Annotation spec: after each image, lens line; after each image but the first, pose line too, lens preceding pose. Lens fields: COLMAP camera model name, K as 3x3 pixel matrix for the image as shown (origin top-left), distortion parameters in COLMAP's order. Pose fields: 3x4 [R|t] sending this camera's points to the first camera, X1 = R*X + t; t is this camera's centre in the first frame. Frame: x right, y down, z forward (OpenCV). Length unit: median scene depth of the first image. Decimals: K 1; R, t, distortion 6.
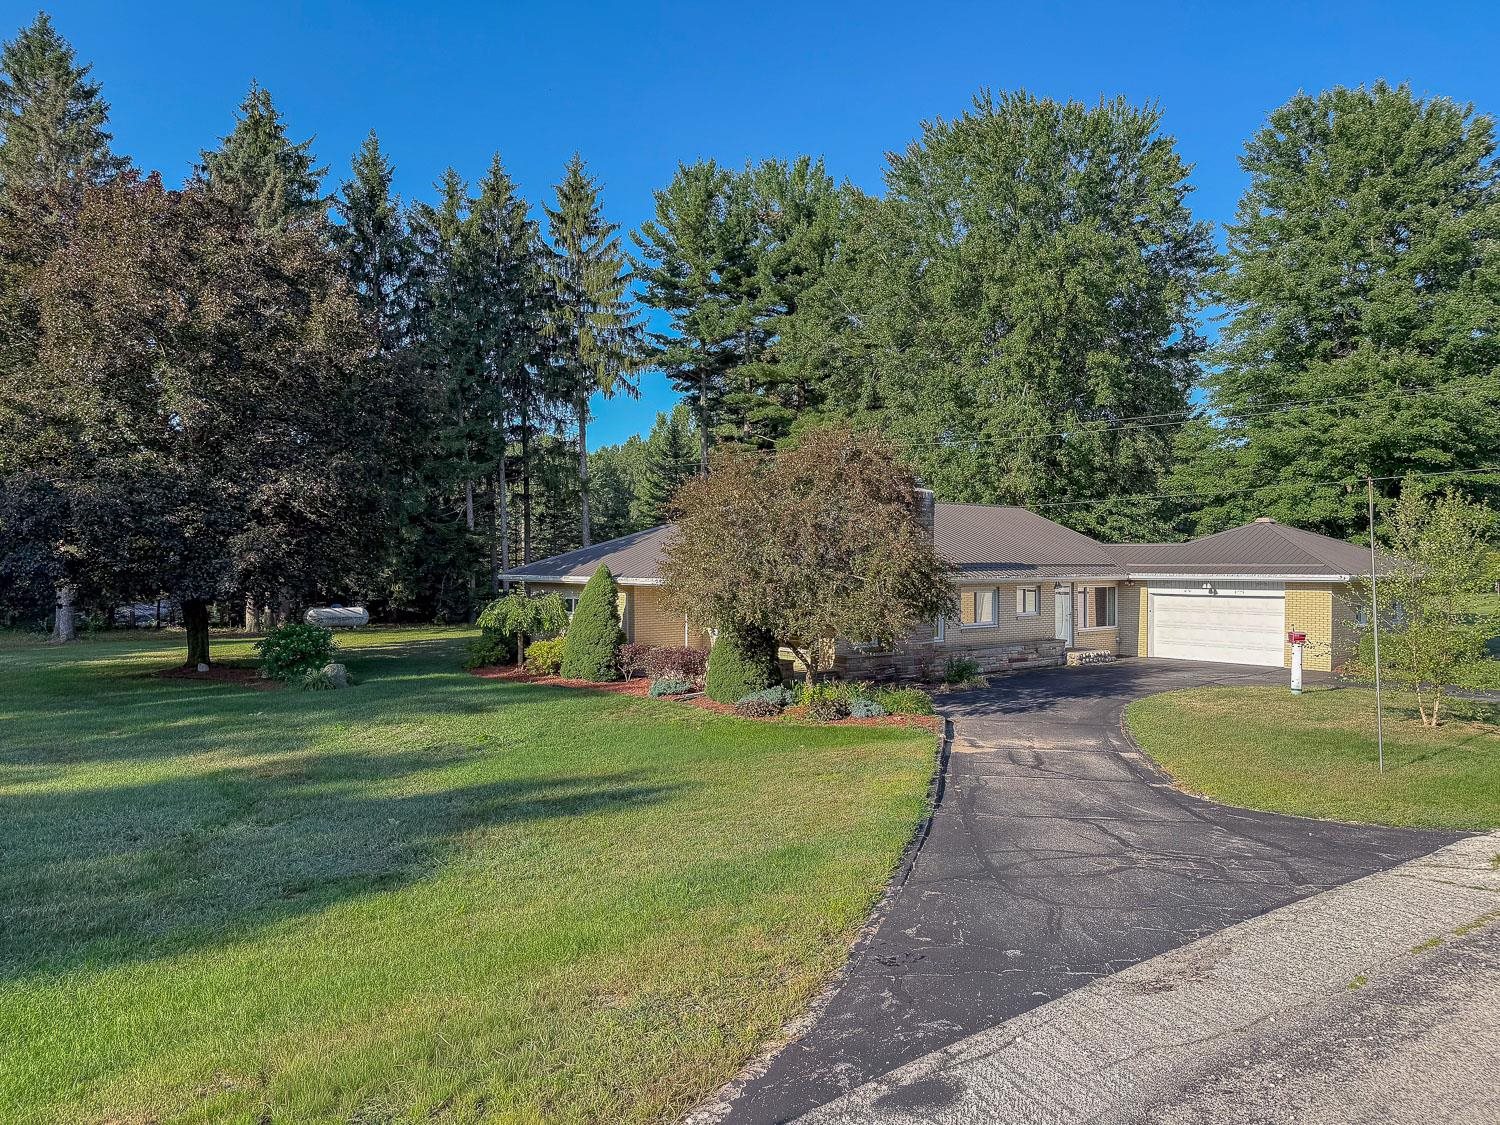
lens RADIAL K [[1059.7, 0, 749.9], [0, 1059.7, 564.3], [0, 0, 1]] dist [0.001329, 0.007307]
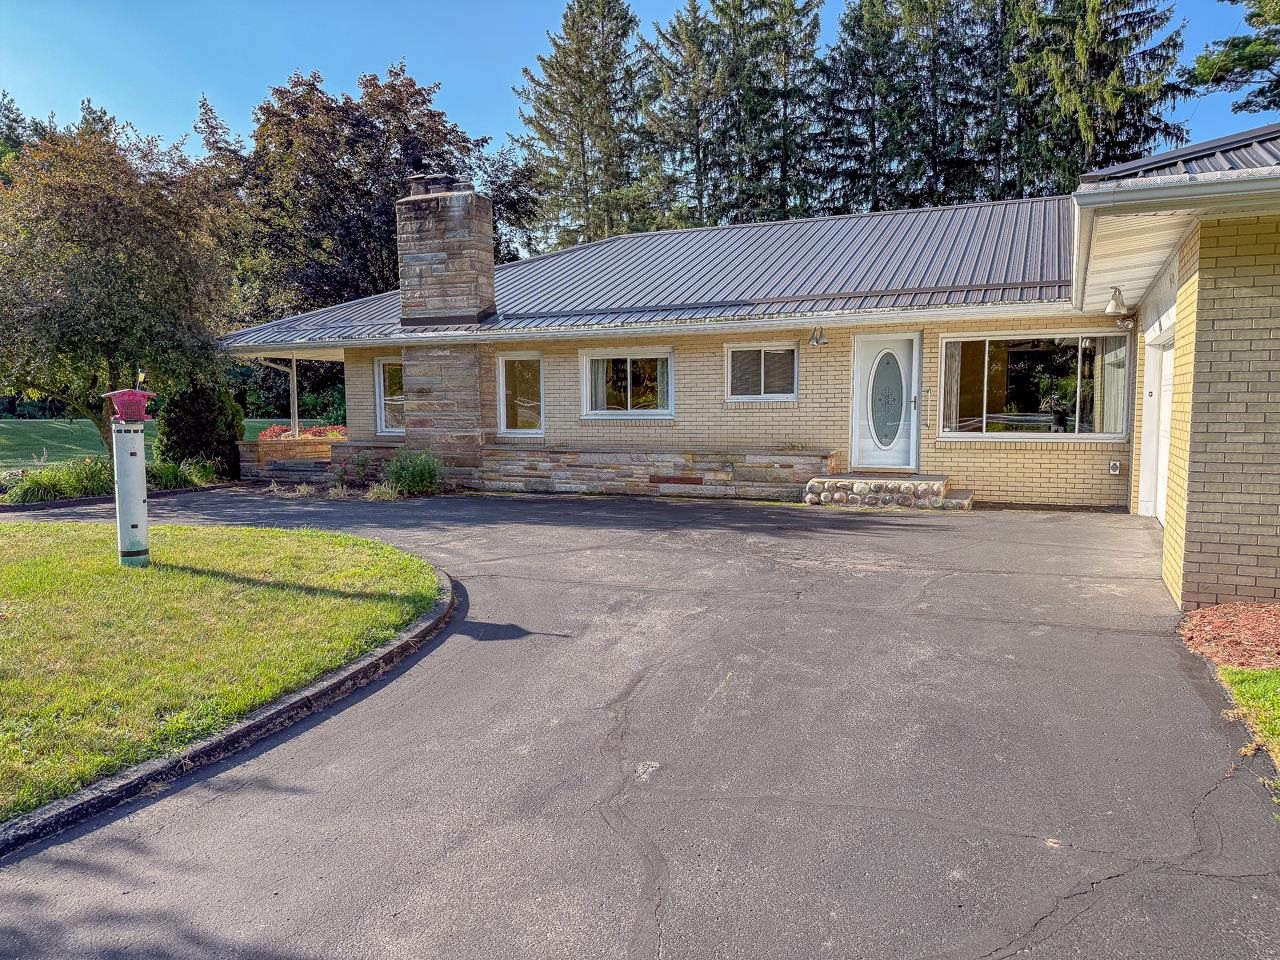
lens RADIAL K [[904.3, 0, 639.4], [0, 904.3, 479.8], [0, 0, 1]] dist [0.001329, 0.007307]
pose [[0.461093, 0.076462, -0.884051, 0.653545], [0.007766, 0.995895, 0.090186, 0.048328], [0.887318, -0.048449, 0.458607, 0.769759]]
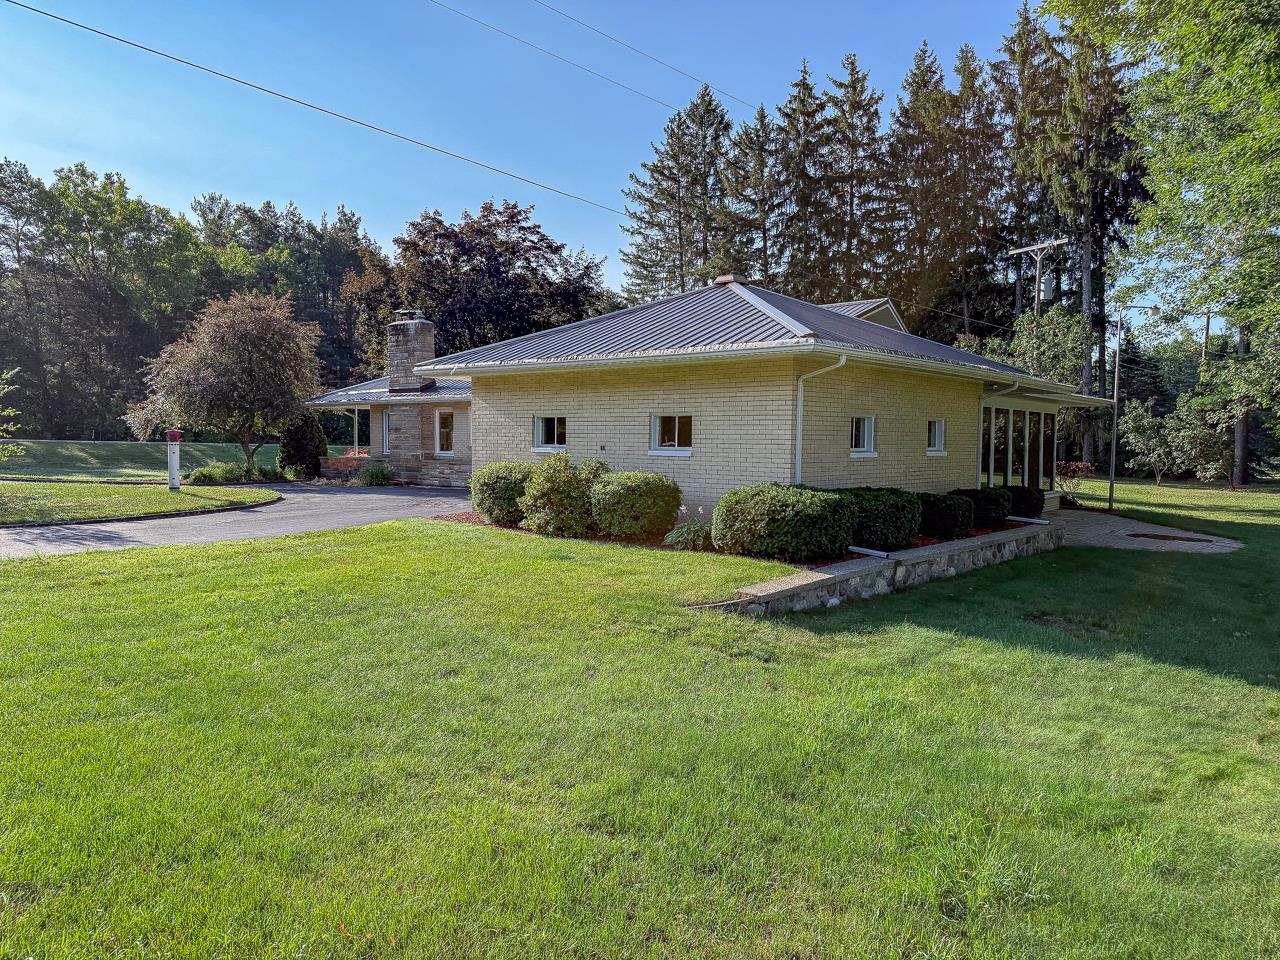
lens RADIAL K [[904.3, 0, 640.8], [0, 904.3, 480.6], [0, 0, 1]] dist [0.001329, 0.007307]
pose [[0.214021, 0.048534, -0.975623, 1.097097], [-0.005198, 0.998807, 0.048547, 0.049792], [0.976815, -0.005319, 0.214018, 0.945963]]
